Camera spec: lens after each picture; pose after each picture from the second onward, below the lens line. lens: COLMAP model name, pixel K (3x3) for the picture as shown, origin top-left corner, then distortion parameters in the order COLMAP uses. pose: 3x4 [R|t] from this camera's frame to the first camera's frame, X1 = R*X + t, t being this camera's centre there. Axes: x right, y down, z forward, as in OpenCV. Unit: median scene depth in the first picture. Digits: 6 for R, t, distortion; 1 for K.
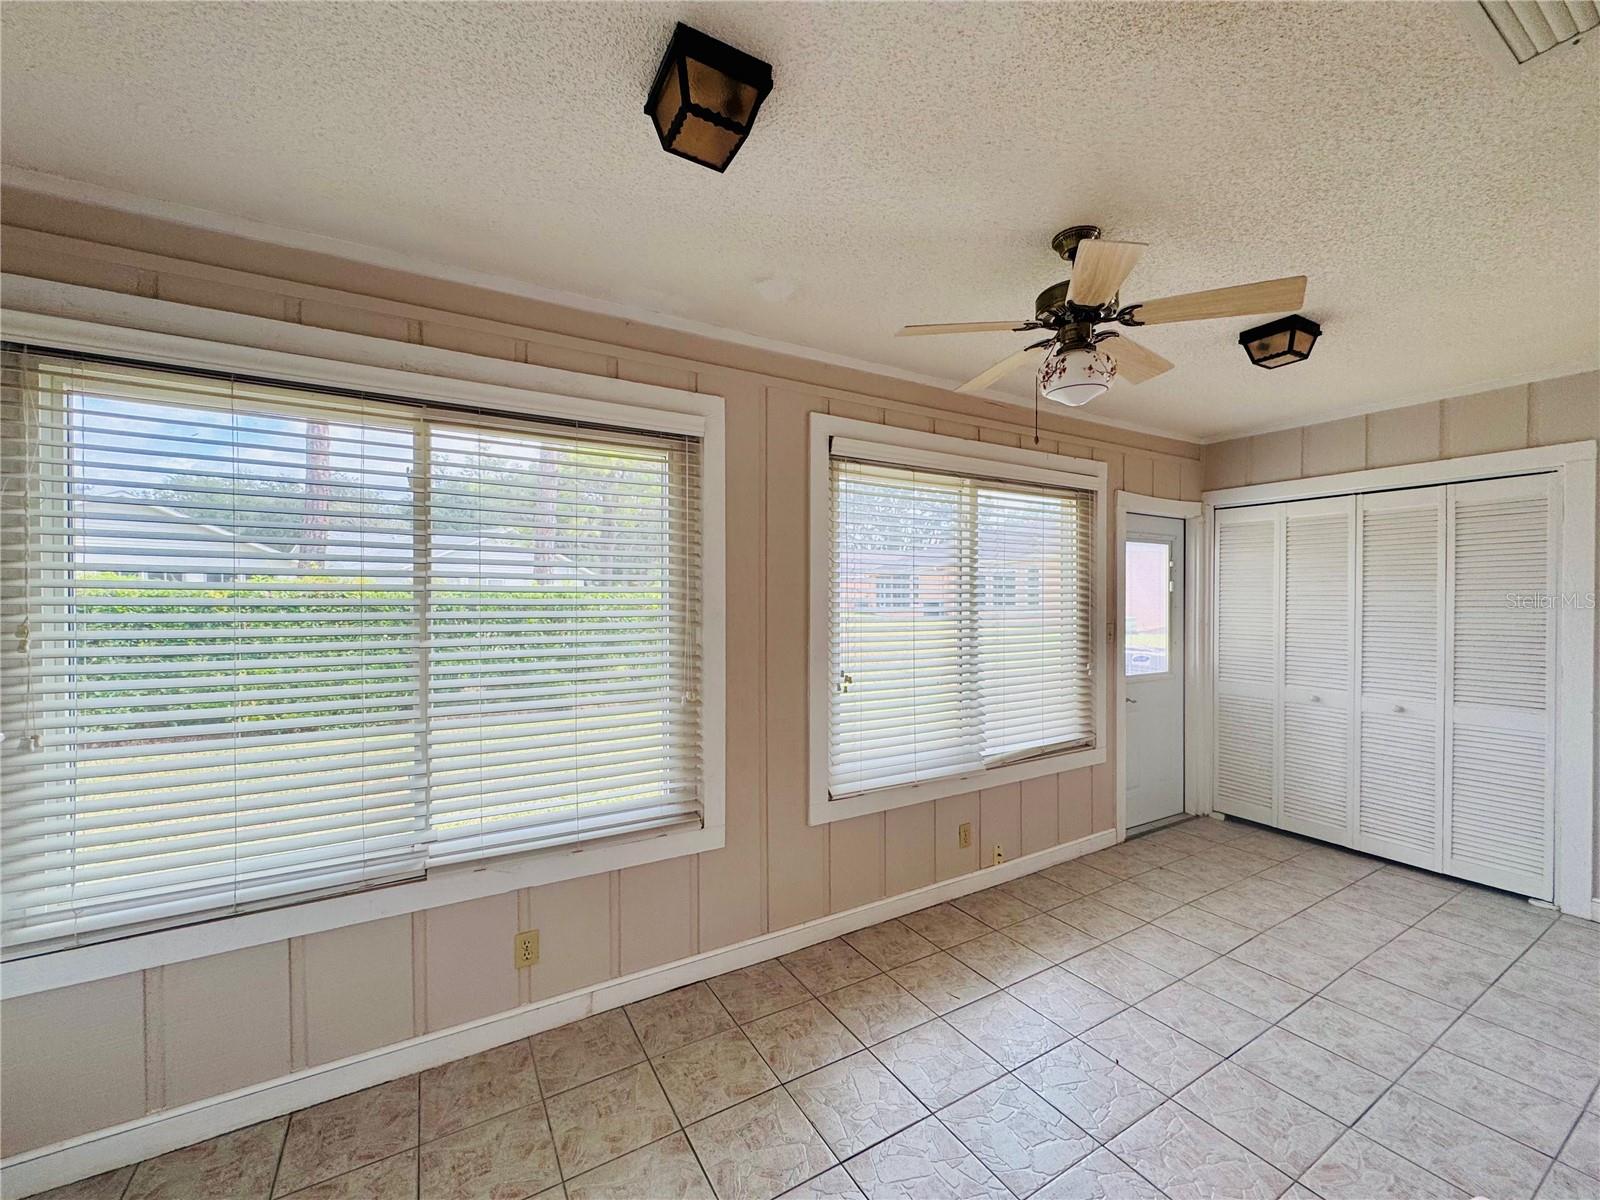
lens RADIAL K [[640.4, 0, 784.3], [0, 640.4, 606.9], [0, 0, 1]] dist [-0.008243, 0.001573]
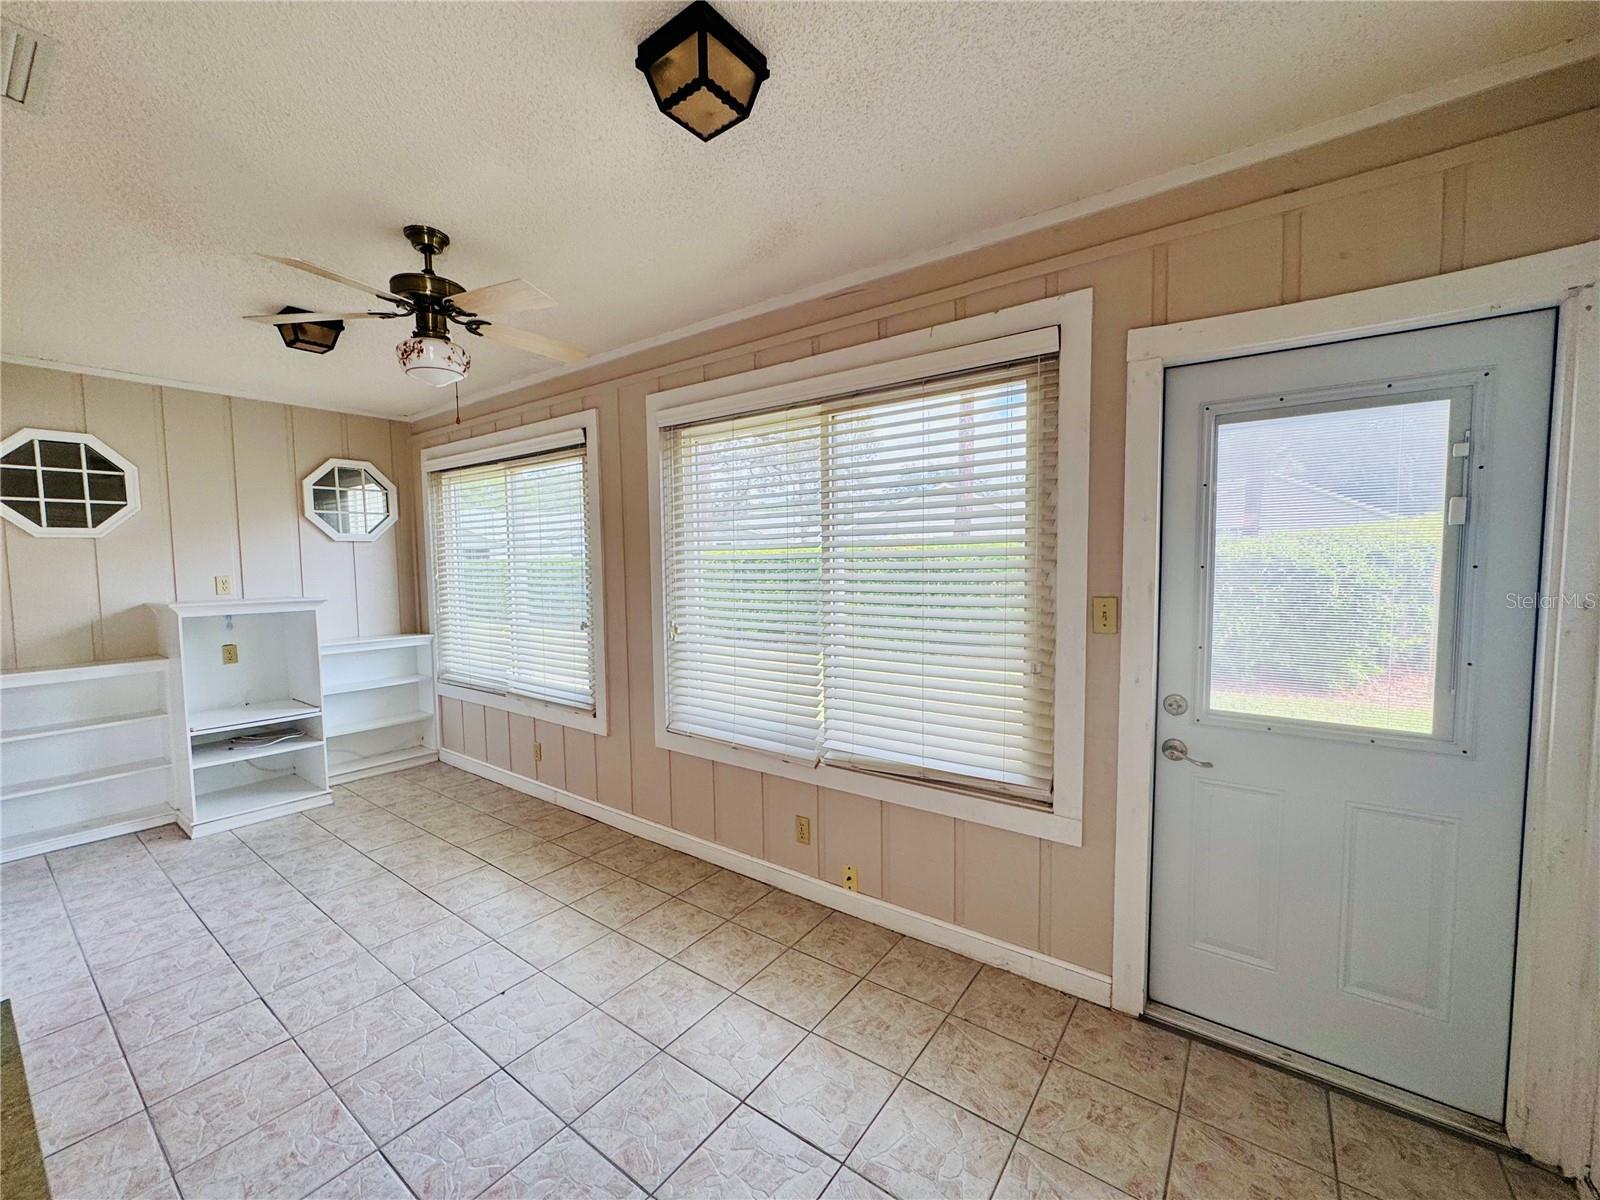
lens RADIAL K [[640.4, 0, 797.6], [0, 640.4, 595.3], [0, 0, 1]] dist [-0.008243, 0.001573]
pose [[0.398717, 0.061011, -0.915042, 1.121614], [0.015499, 0.997194, 0.073242, -0.023023], [0.916943, -0.043385, 0.396653, 0.709075]]
